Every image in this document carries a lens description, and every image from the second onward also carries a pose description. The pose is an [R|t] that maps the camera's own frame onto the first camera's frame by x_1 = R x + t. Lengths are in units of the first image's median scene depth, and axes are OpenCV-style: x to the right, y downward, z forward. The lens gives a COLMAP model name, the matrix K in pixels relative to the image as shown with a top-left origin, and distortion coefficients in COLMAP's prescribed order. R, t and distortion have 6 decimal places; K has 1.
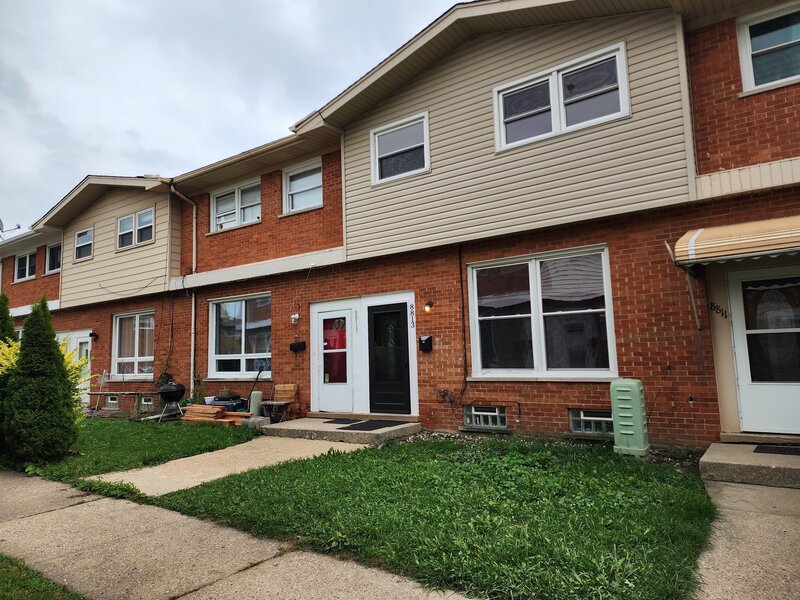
lens RADIAL K [[436.6, 0, 398.8], [0, 436.6, 304.0], [0, 0, 1]] dist [0.073677, -0.049947]
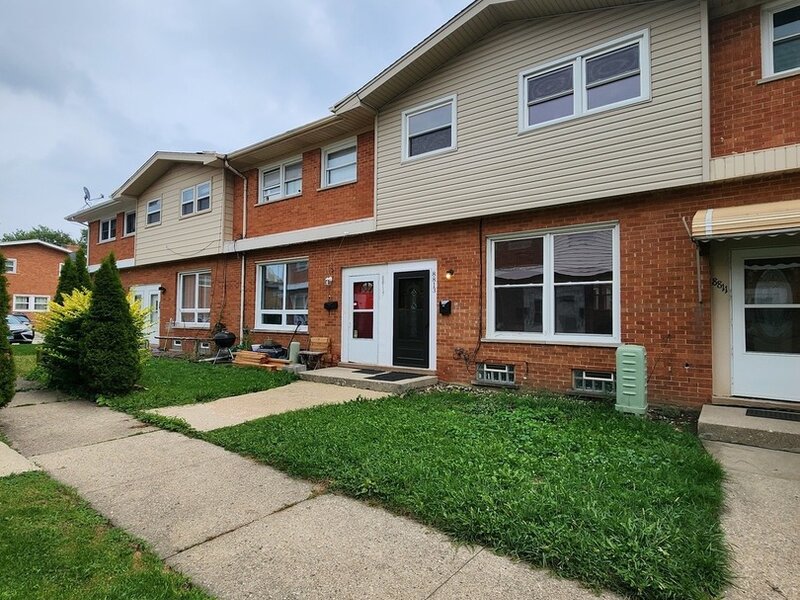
lens RADIAL K [[330.2, 0, 401.3], [0, 330.2, 300.5], [0, 0, 1]] dist [0.001560, 0.000014]
pose [[0.999181, 0.038764, -0.011571, -0.045437], [-0.037927, 0.997133, 0.065479, 0.025210], [0.014076, -0.064986, 0.997787, 0.172629]]
